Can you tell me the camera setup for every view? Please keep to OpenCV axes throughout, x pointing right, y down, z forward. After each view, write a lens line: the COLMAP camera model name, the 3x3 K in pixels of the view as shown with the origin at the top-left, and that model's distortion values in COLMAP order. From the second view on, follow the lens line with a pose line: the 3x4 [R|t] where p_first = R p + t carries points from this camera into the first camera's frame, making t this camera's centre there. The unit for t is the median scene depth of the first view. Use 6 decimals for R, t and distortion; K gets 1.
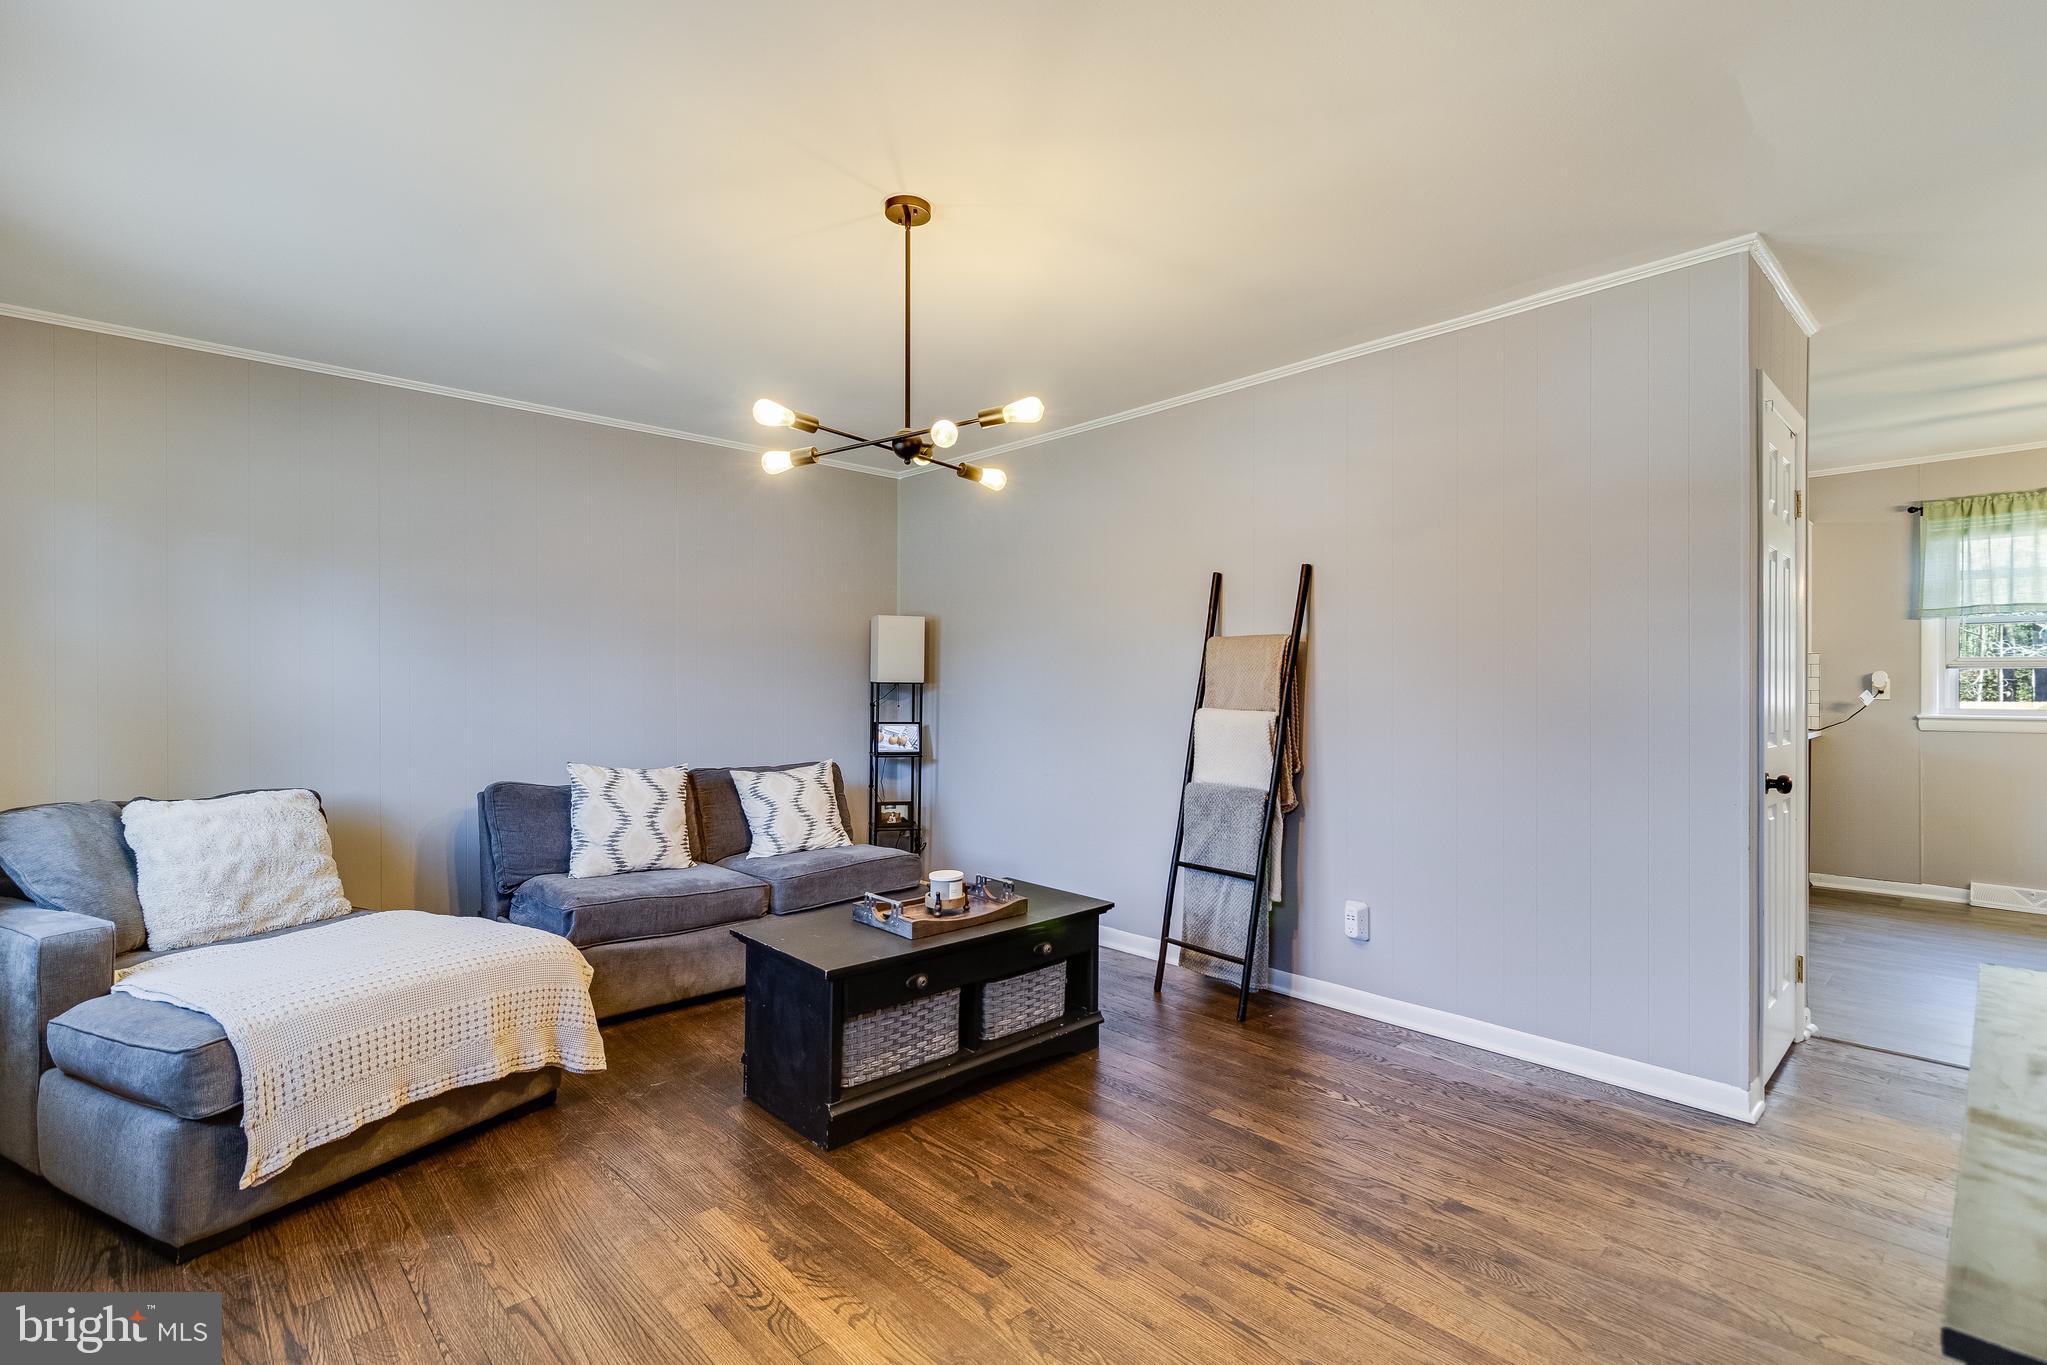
lens RADIAL K [[945.0, 0, 1031.9], [0, 945.0, 684.2], [0, 0, 1]] dist [0.005711, -0.000280]
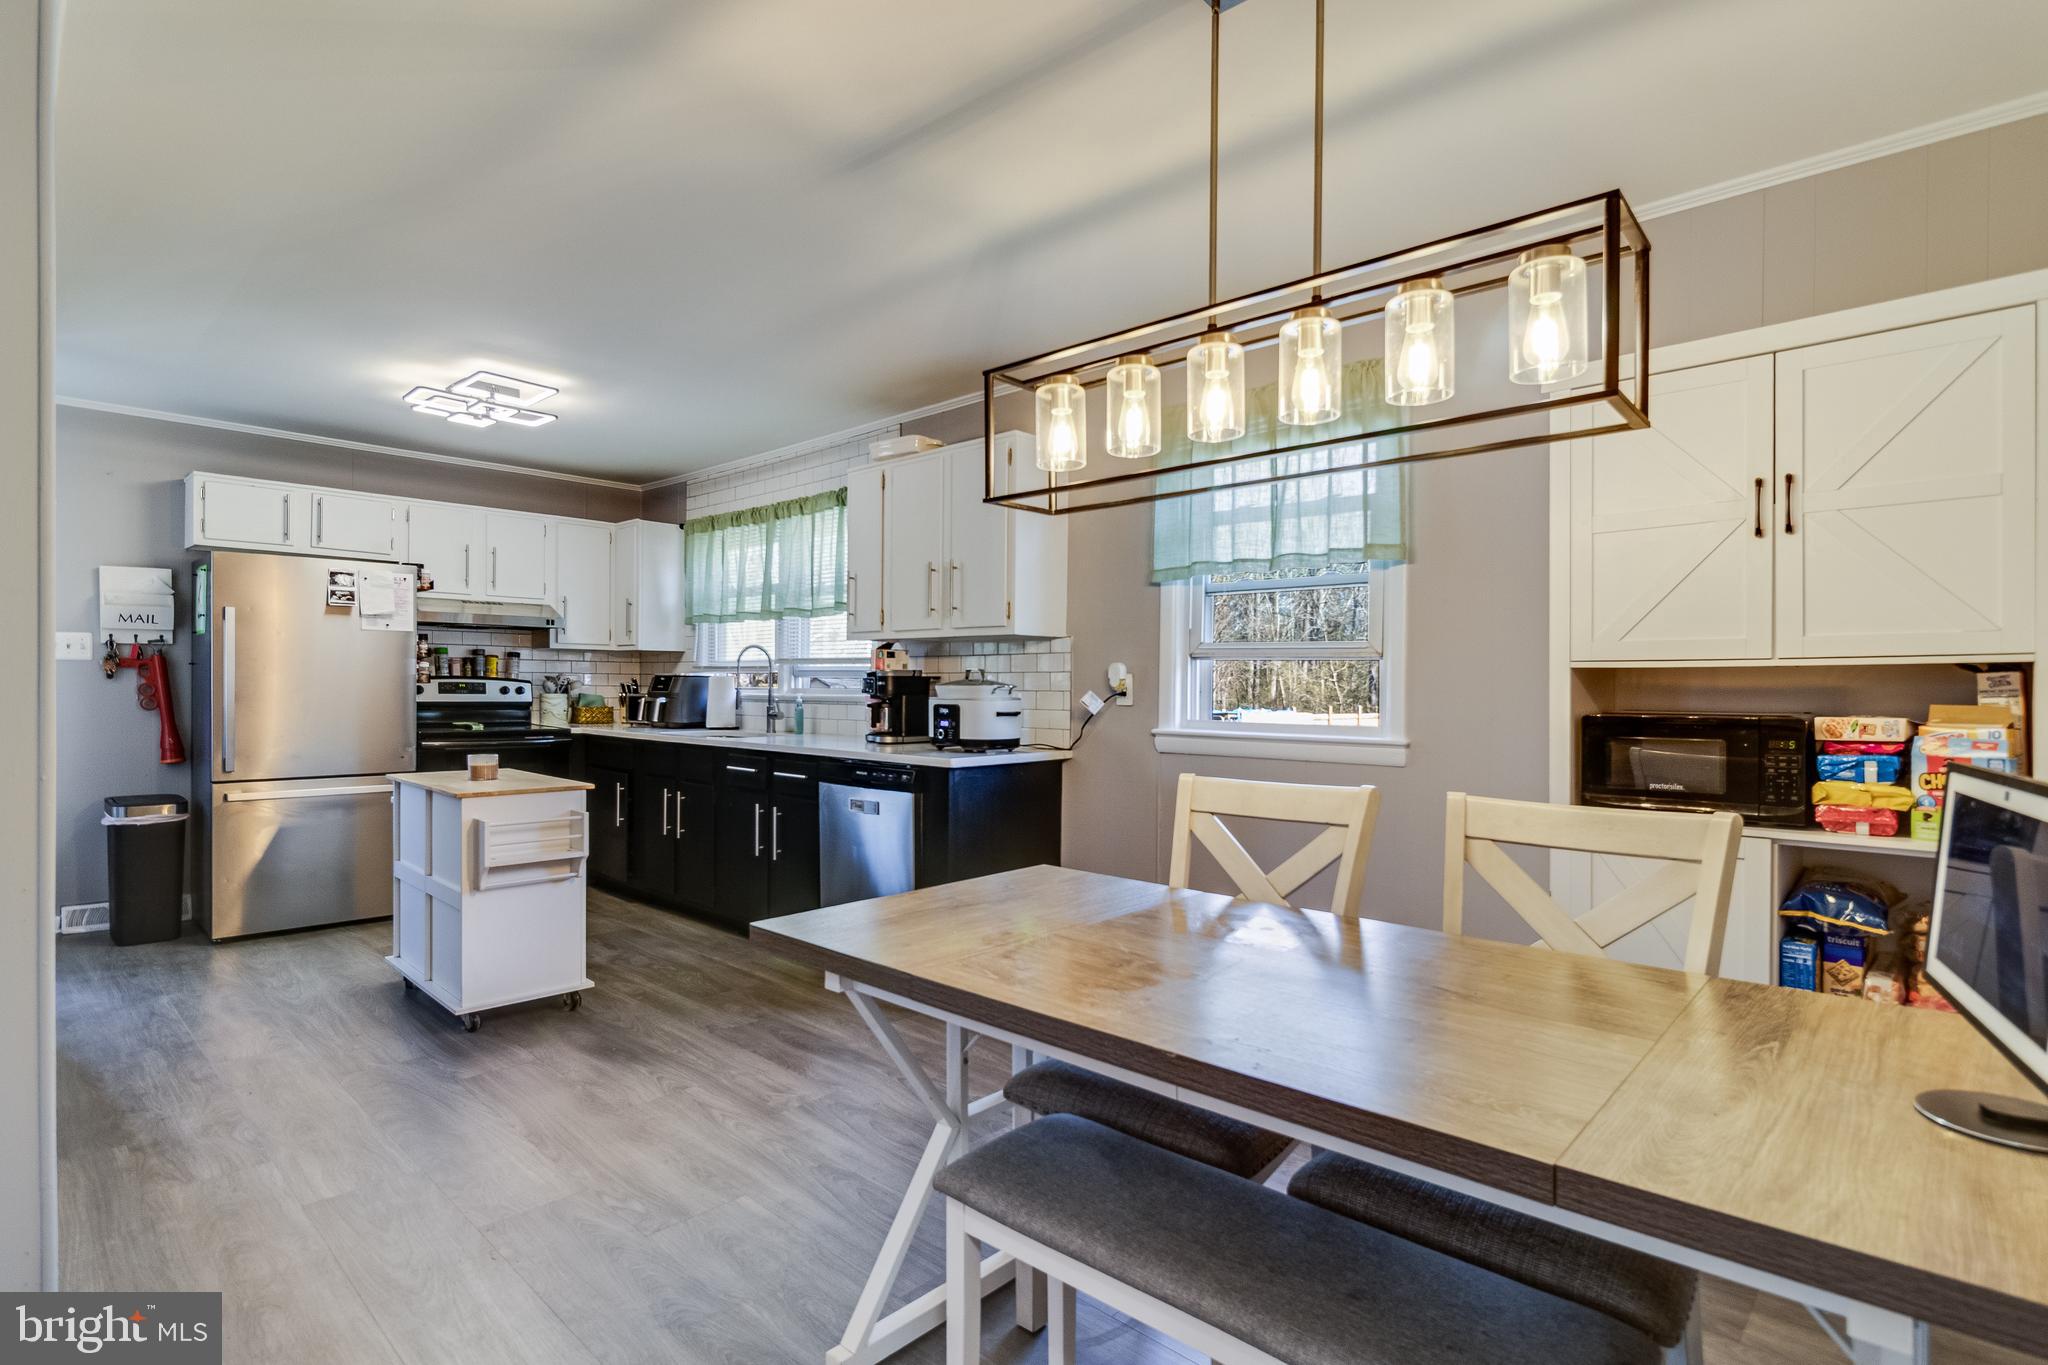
lens RADIAL K [[1005.0, 0, 1027.2], [0, 1005.0, 700.3], [0, 0, 1]] dist [0.002008, 0.001866]
pose [[0.998752, 0.007237, 0.049413, 0.823450], [-0.008022, 0.999845, 0.015702, 0.001802], [-0.049292, -0.016078, 0.998655, 0.302640]]
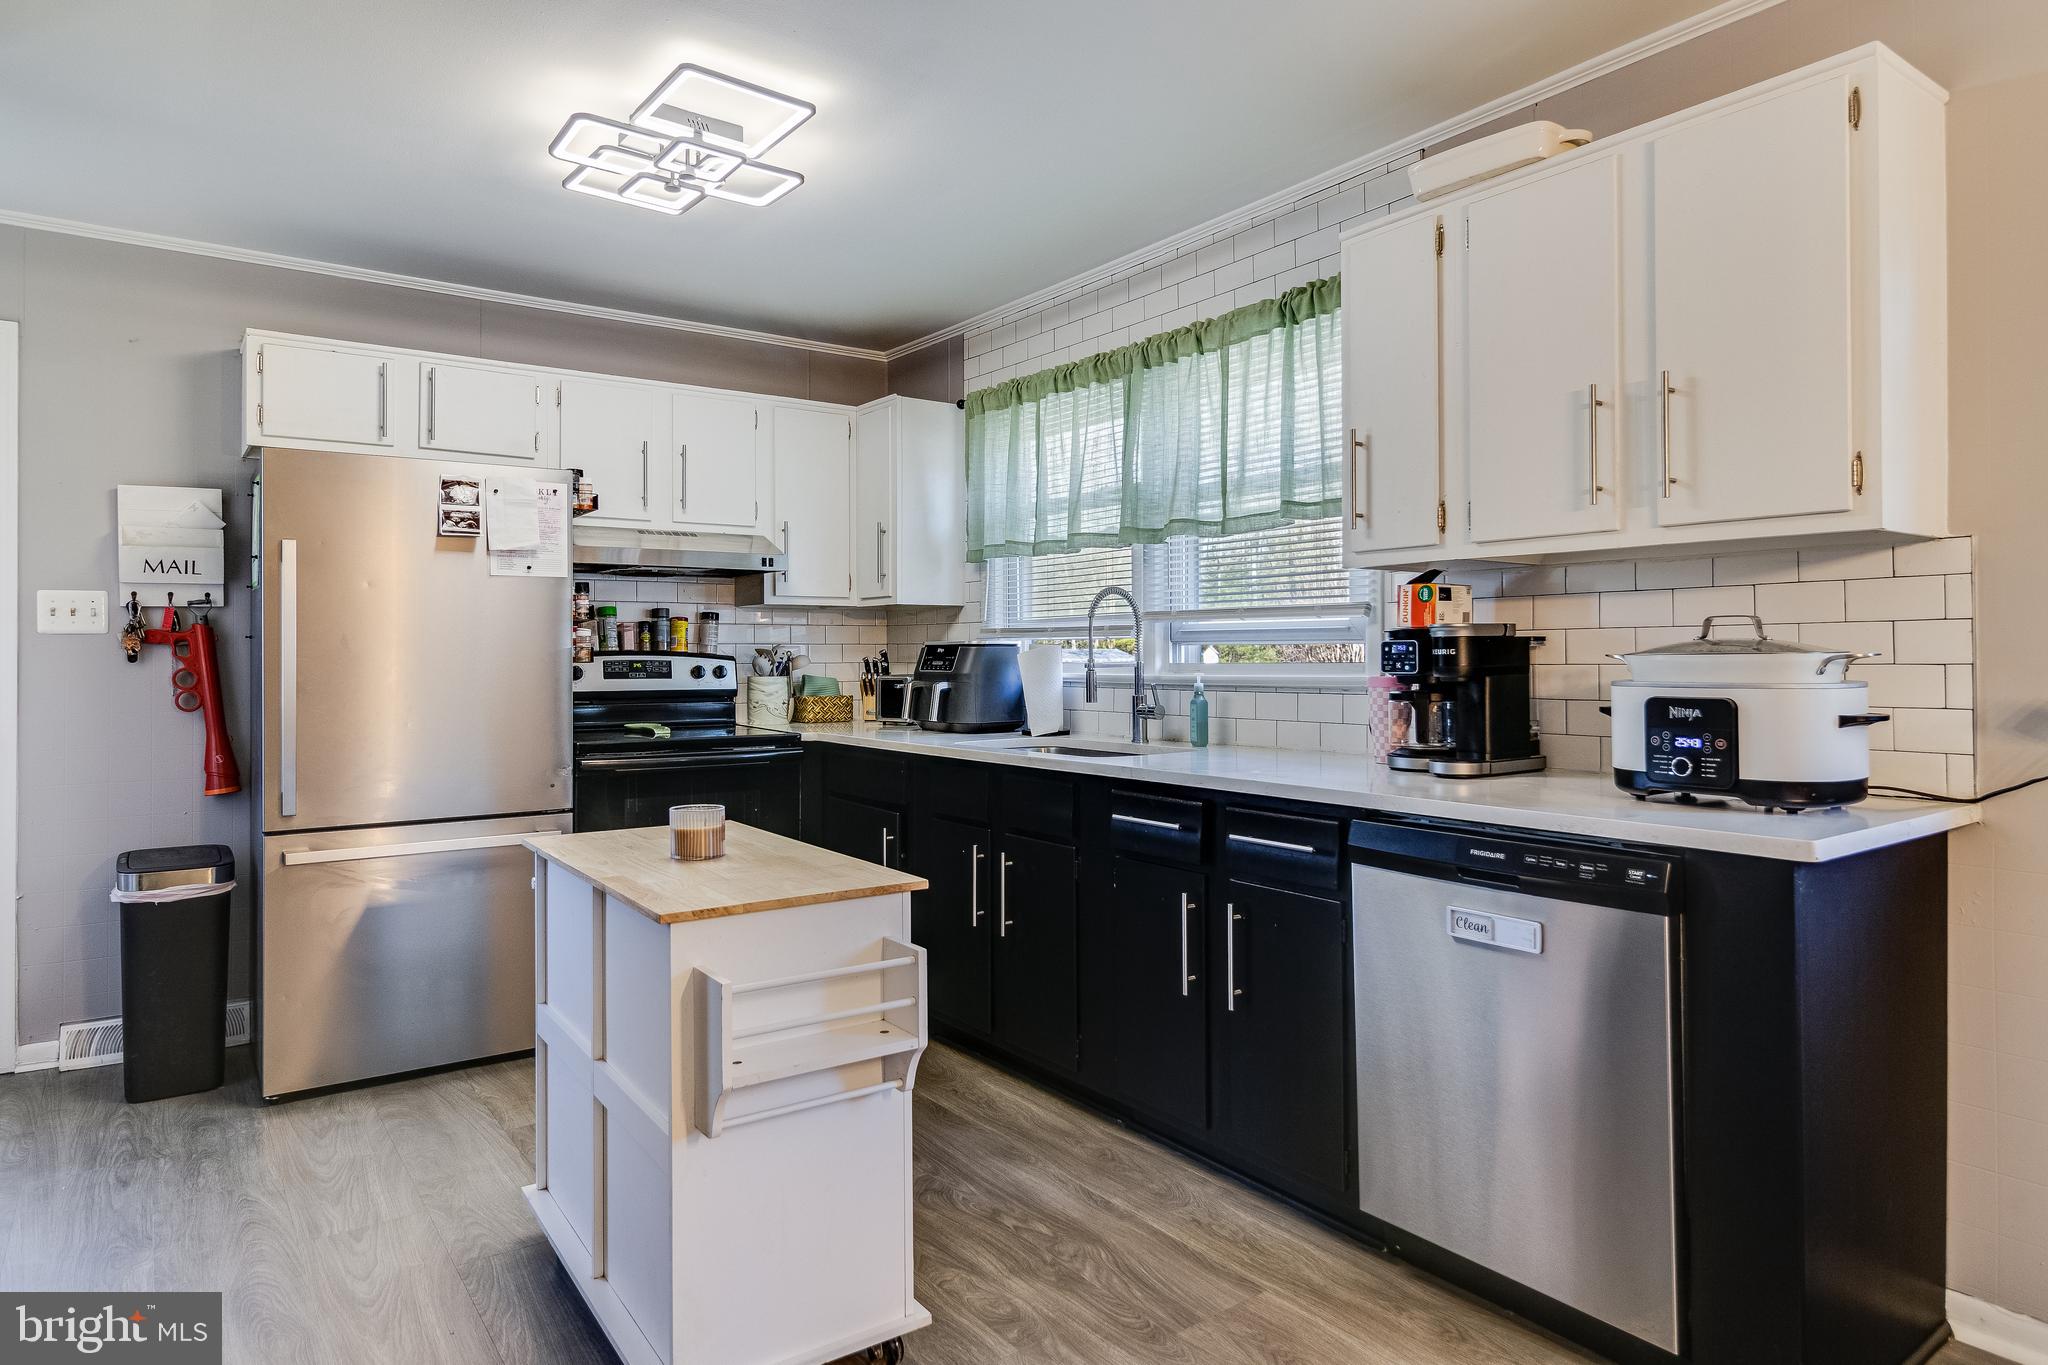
lens RADIAL K [[1204.4, 0, 1014.6], [0, 1204.4, 649.1], [0, 0, 1]] dist [0.003451, 0.002320]
pose [[0.989838, -0.006746, -0.142042, 0.639284], [0.006206, 0.999972, -0.004244, 0.001661], [0.142066, 0.003319, 0.989852, 0.638822]]
